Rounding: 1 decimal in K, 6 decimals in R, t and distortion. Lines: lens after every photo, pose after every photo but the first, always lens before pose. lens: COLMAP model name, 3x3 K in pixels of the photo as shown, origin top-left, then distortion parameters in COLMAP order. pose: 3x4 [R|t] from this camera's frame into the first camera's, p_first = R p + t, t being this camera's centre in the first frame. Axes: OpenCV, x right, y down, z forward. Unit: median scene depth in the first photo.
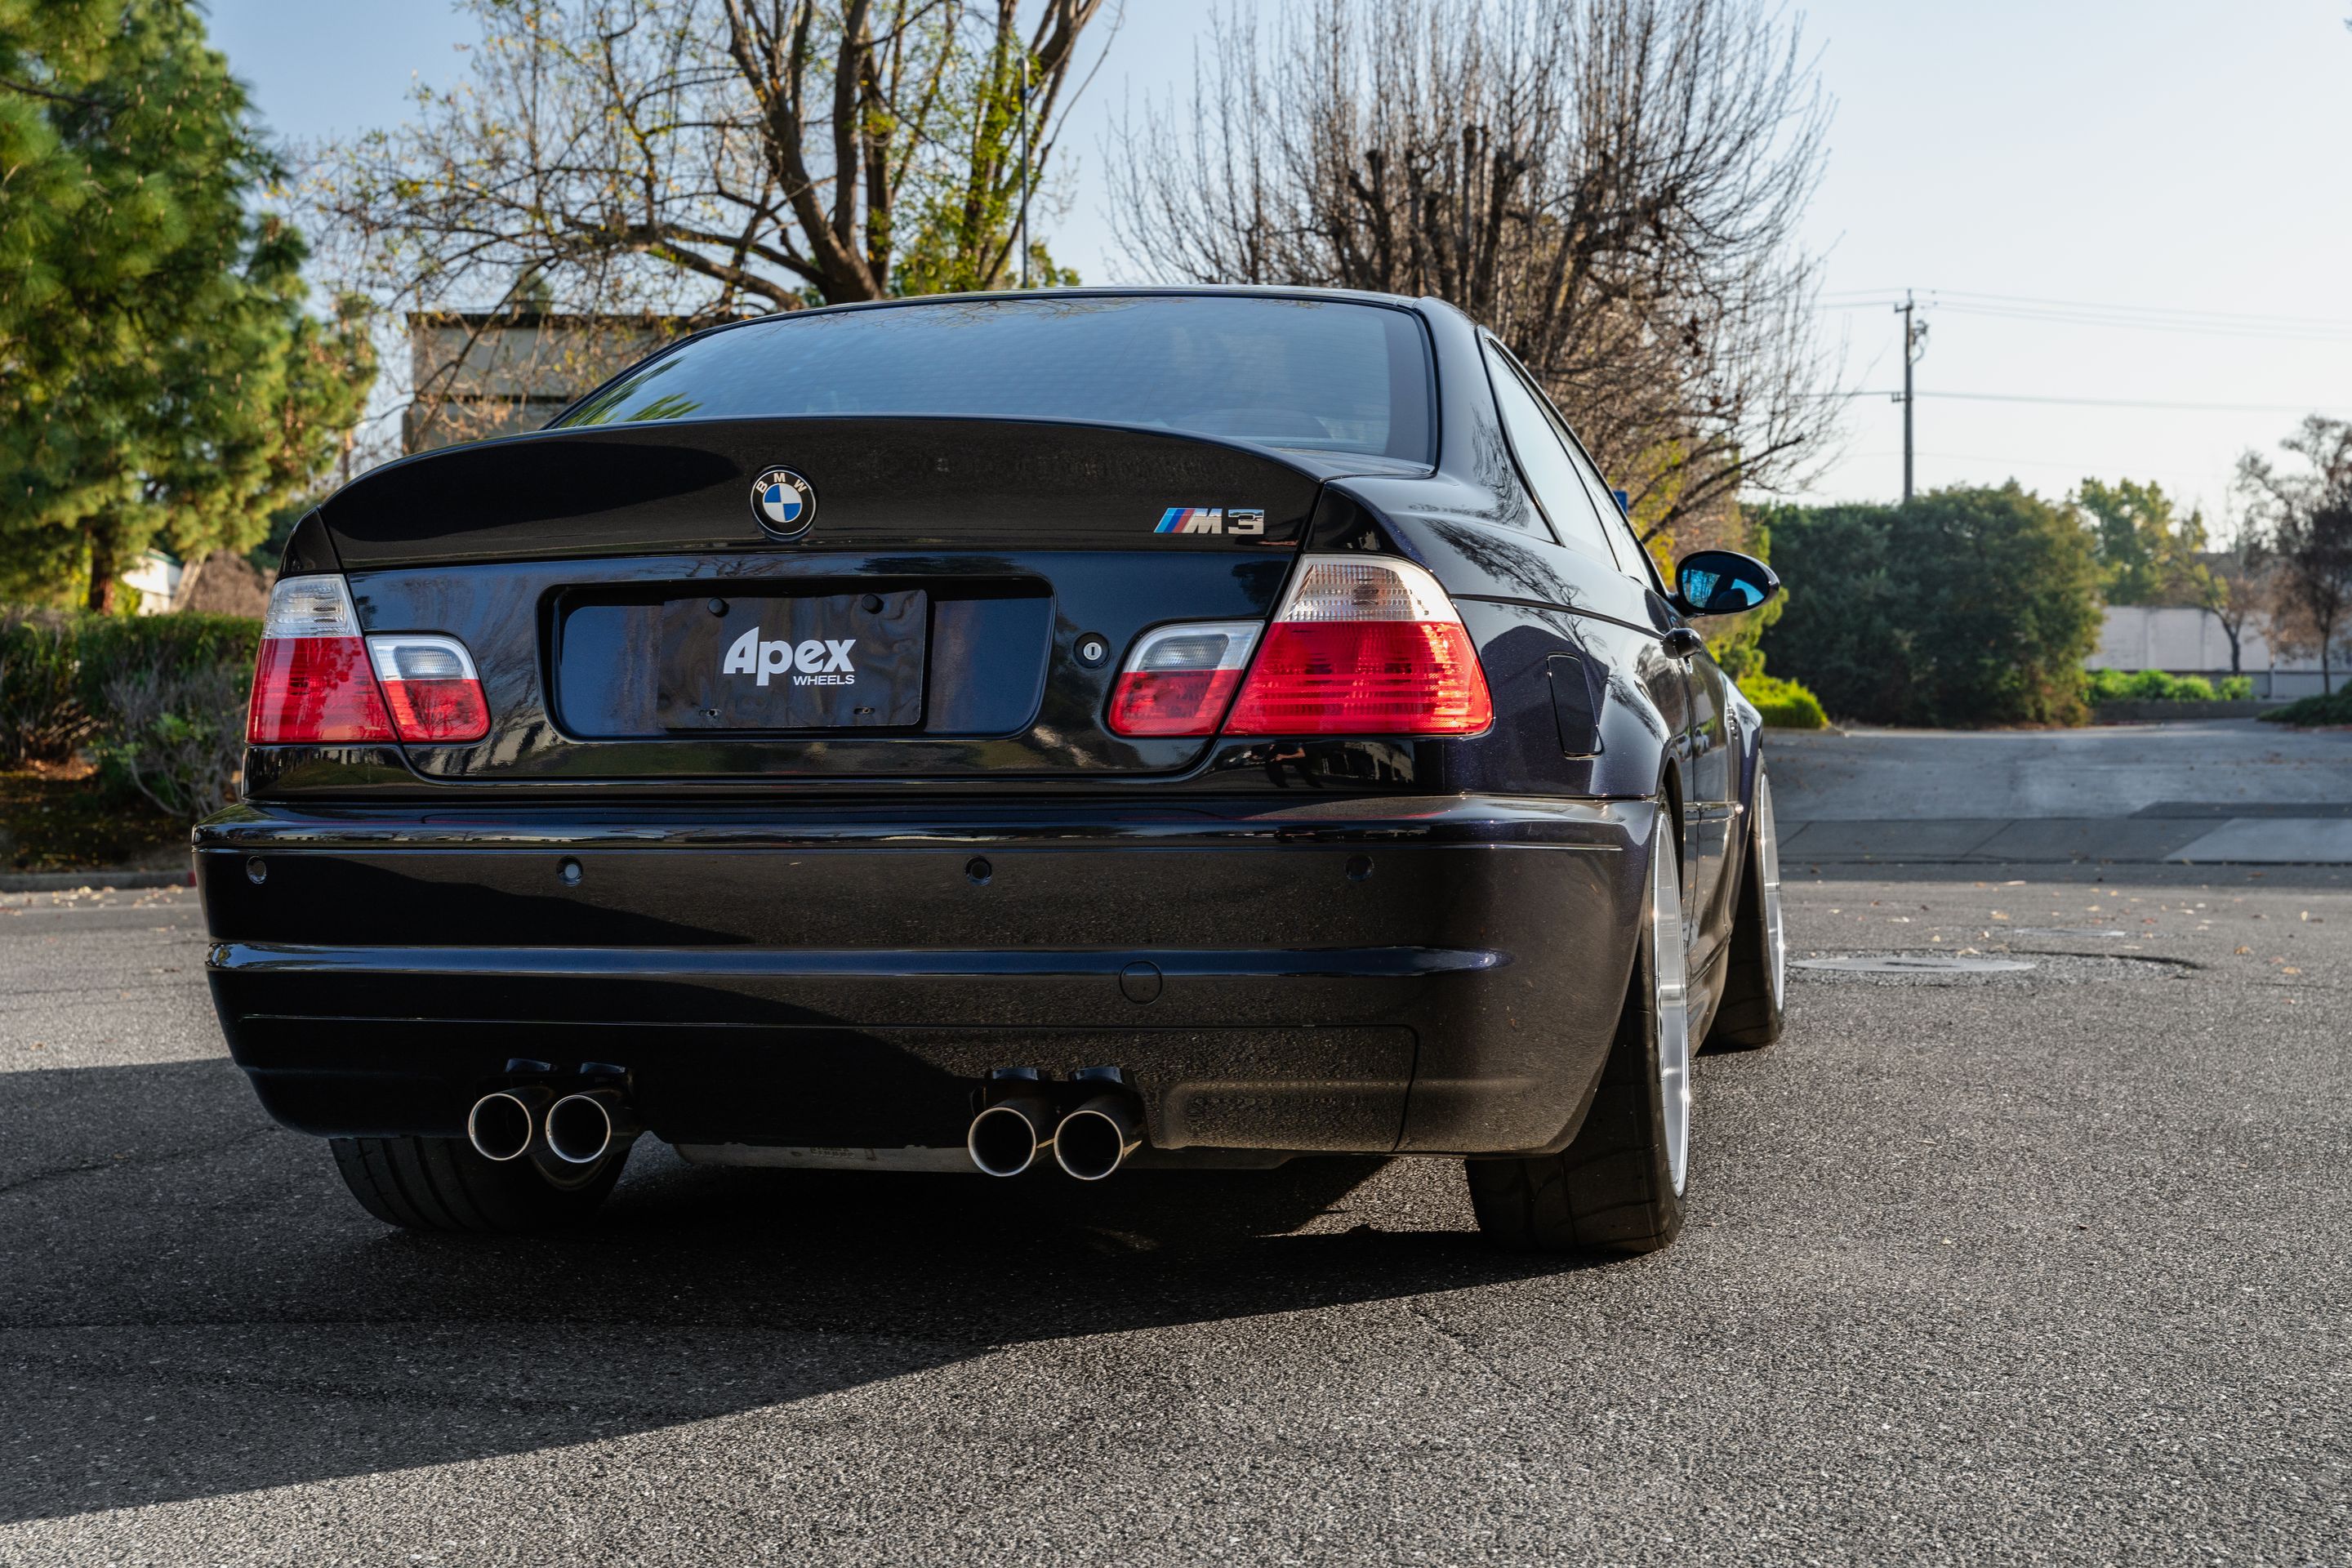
lens RADIAL K [[3394.7, 0, 1164.9], [0, 3394.7, 816.7], [0, 0, 1]] dist [0.018382, 0.113111]
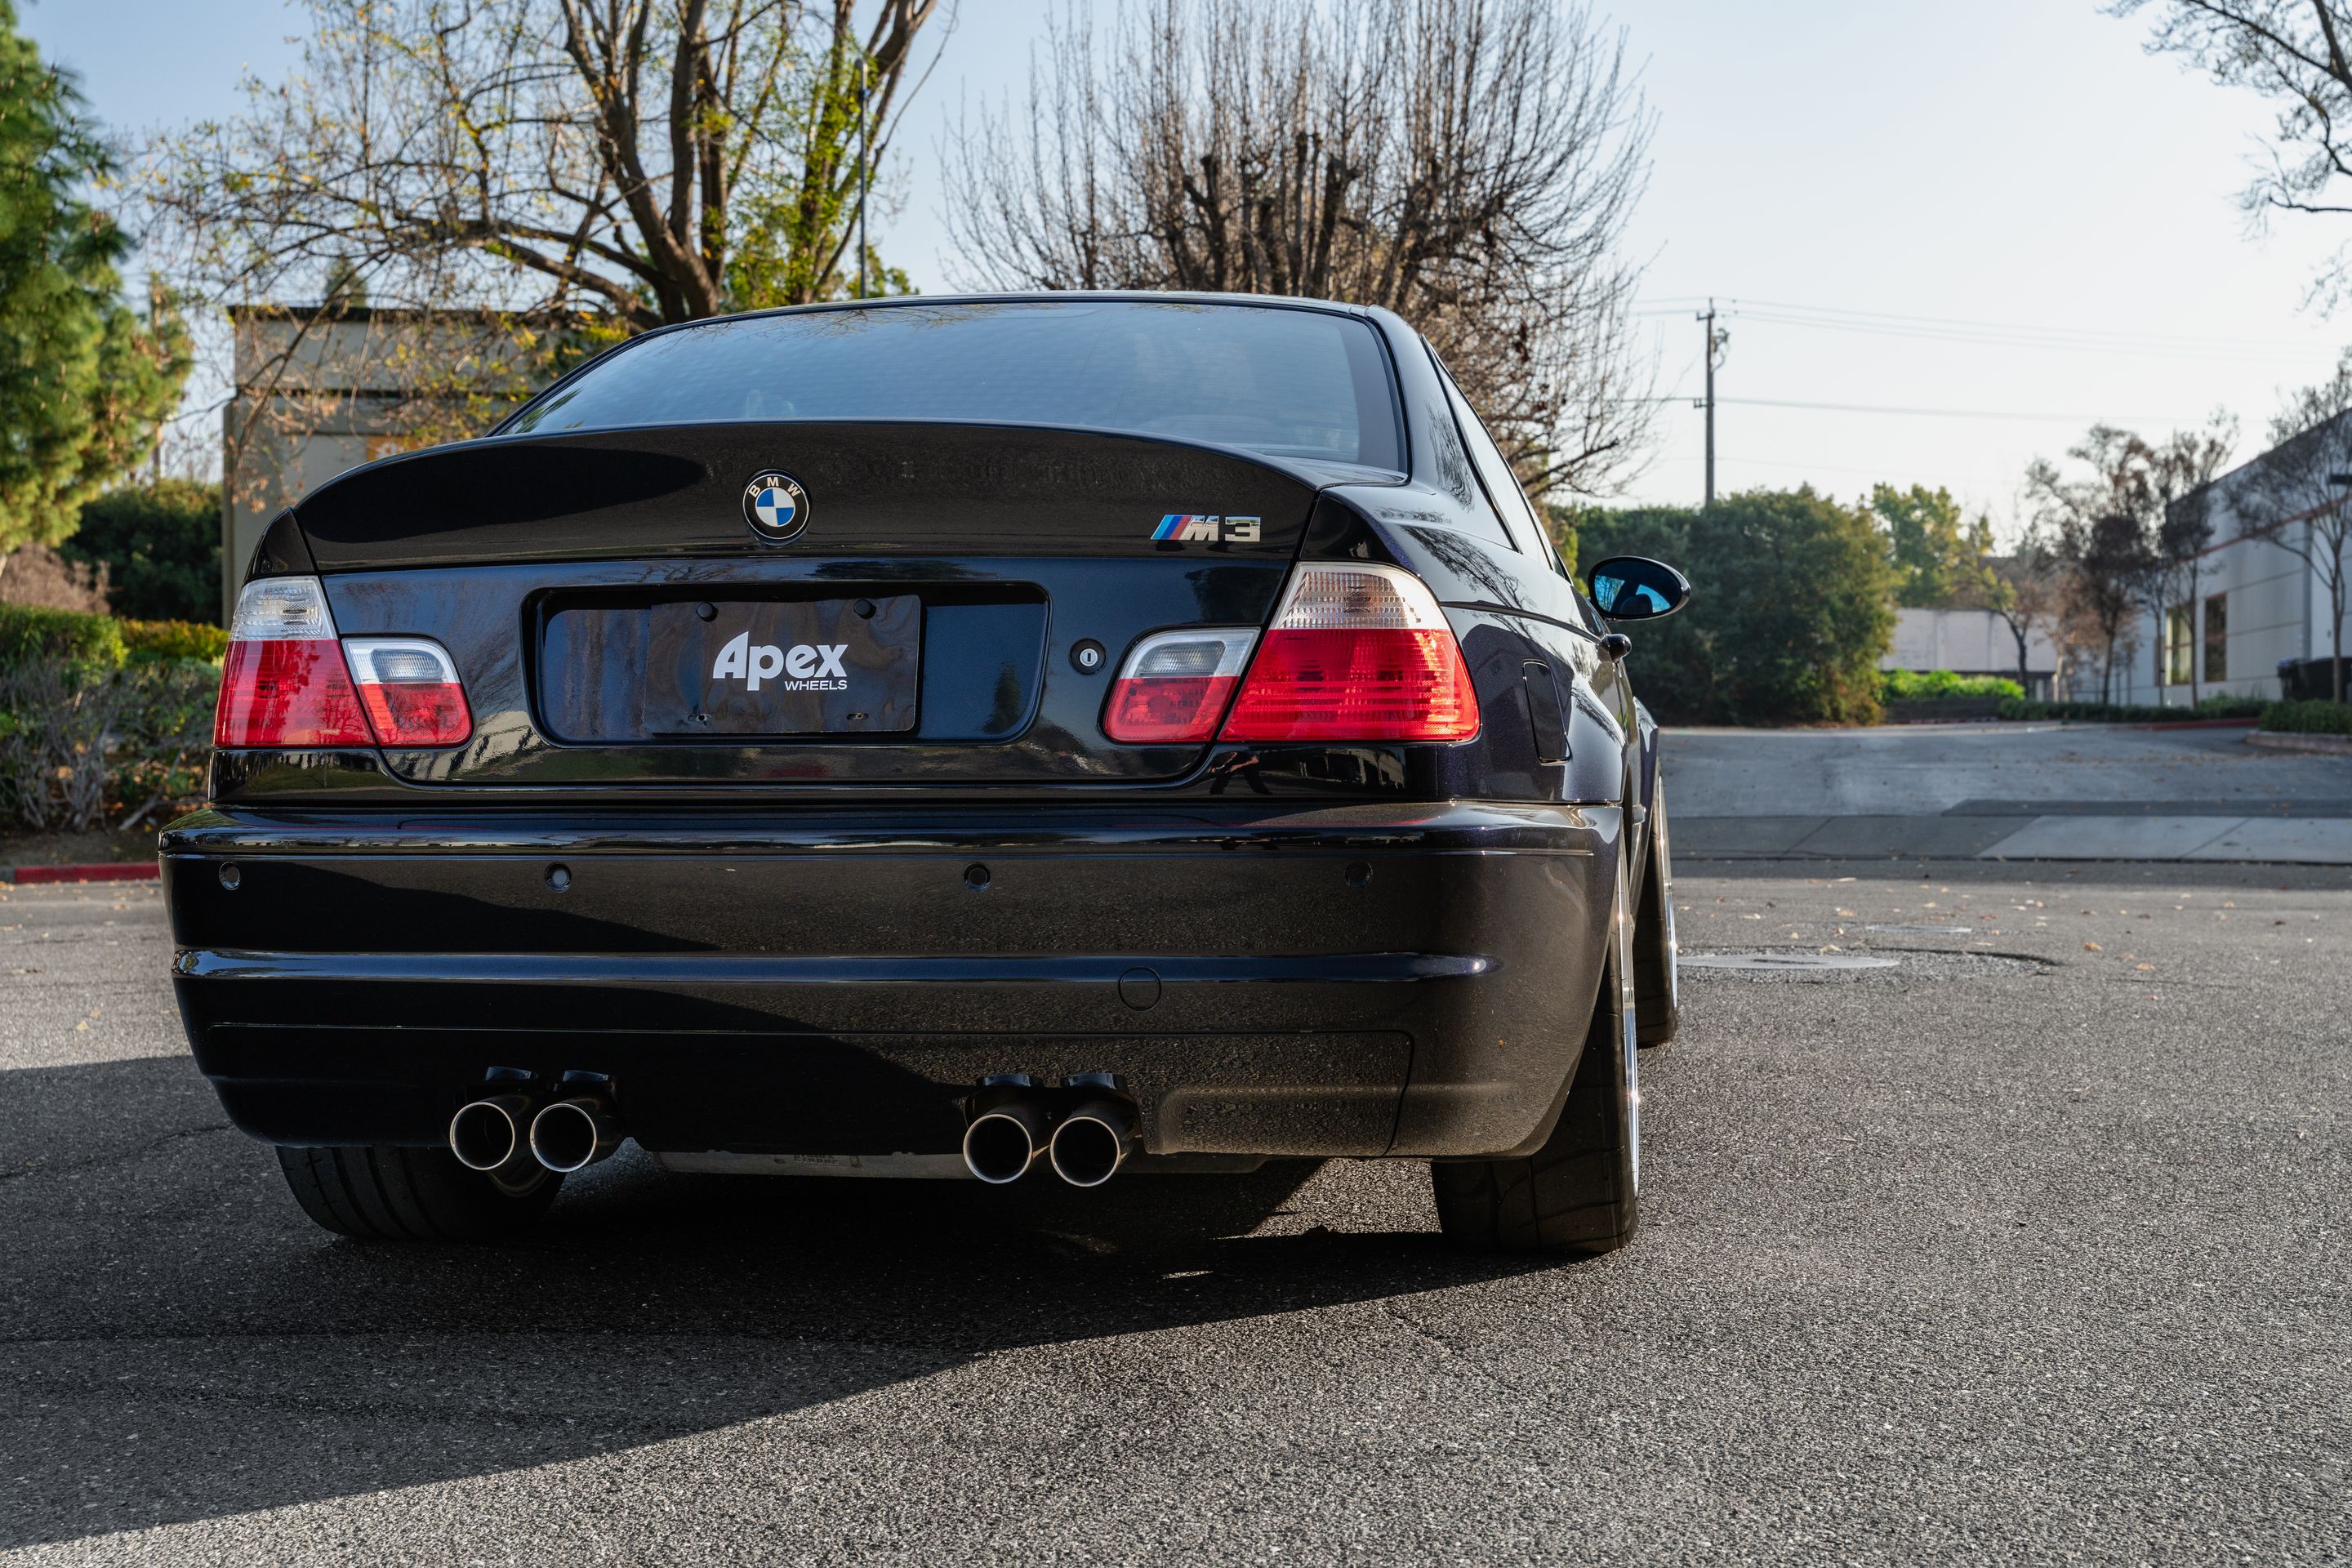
lens RADIAL K [[3357.1, 0, 1190.8], [0, 3357.1, 790.3], [0, 0, 1]] dist [0.025766, 0.082986]
pose [[0.998007, 0.001251, 0.063097, -0.041625], [-0.000842, 0.999978, -0.006507, -0.002465], [-0.063104, 0.006441, 0.997986, 0.008175]]
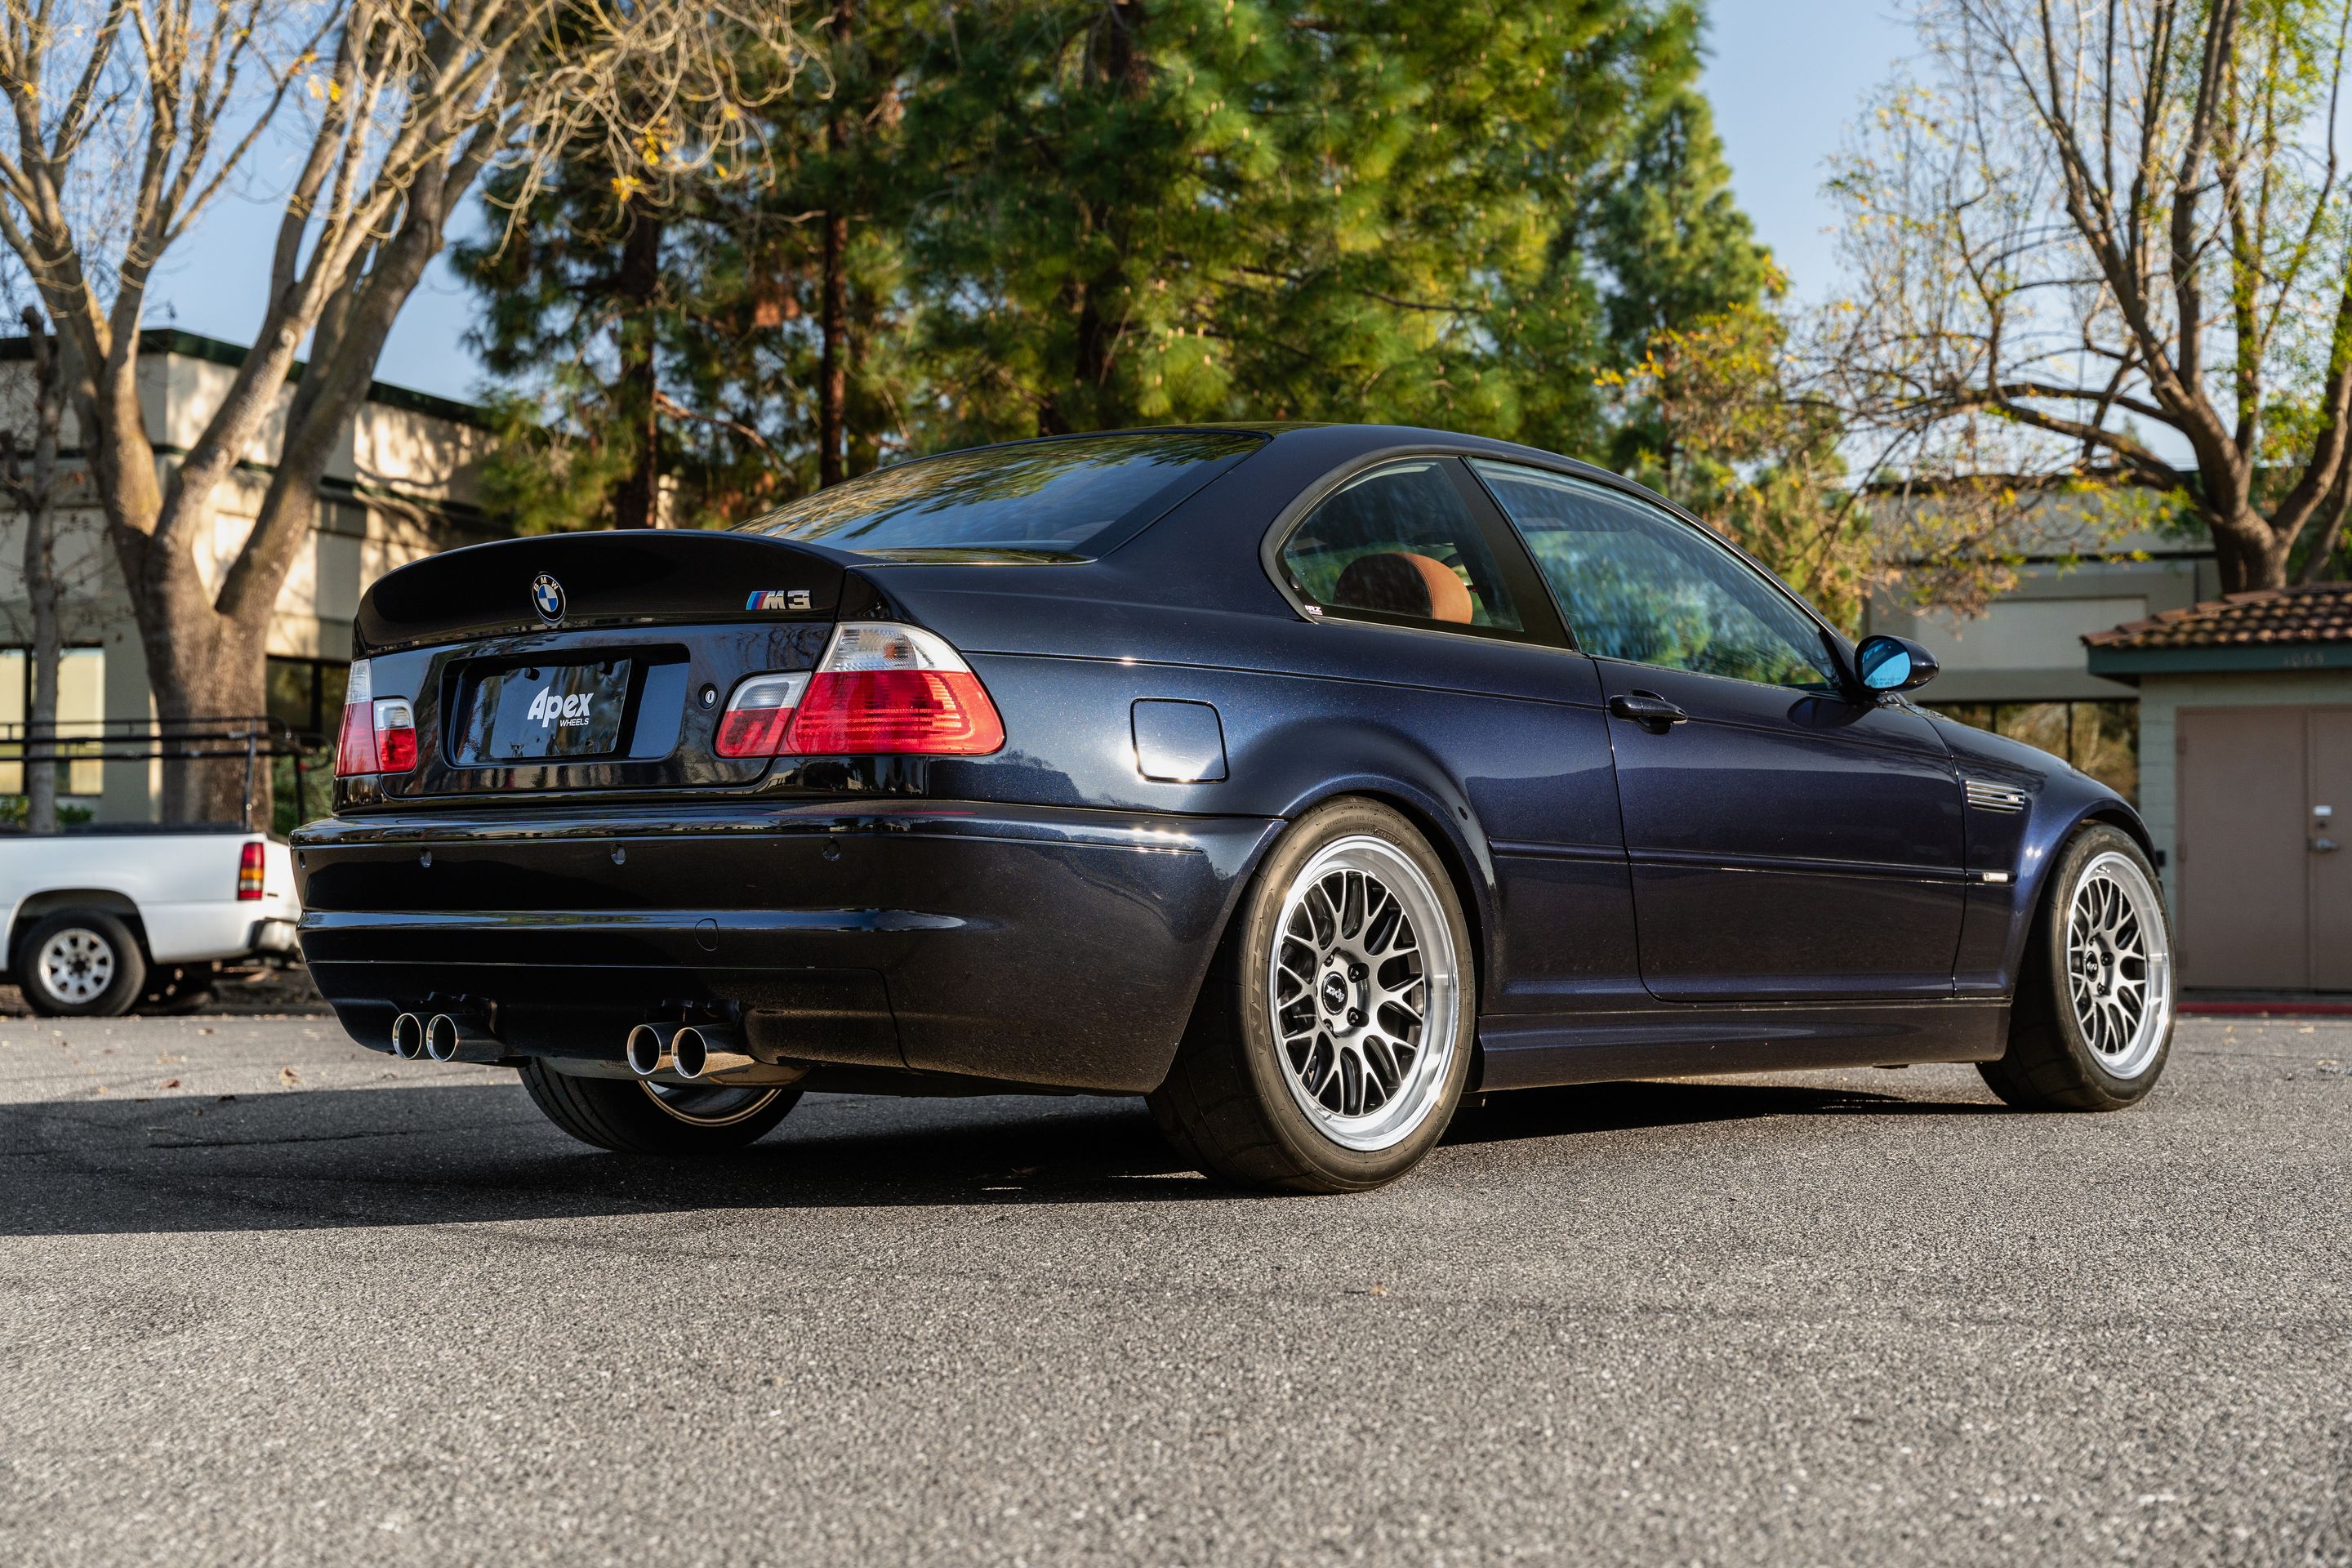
lens RADIAL K [[3394.7, 0, 1164.9], [0, 3394.7, 816.7], [0, 0, 1]] dist [0.018382, 0.113111]
pose [[0.889707, -0.004426, -0.456510, 0.602163], [-0.018529, 0.998779, -0.045794, 0.046733], [0.456156, 0.049202, 0.888539, -0.112420]]
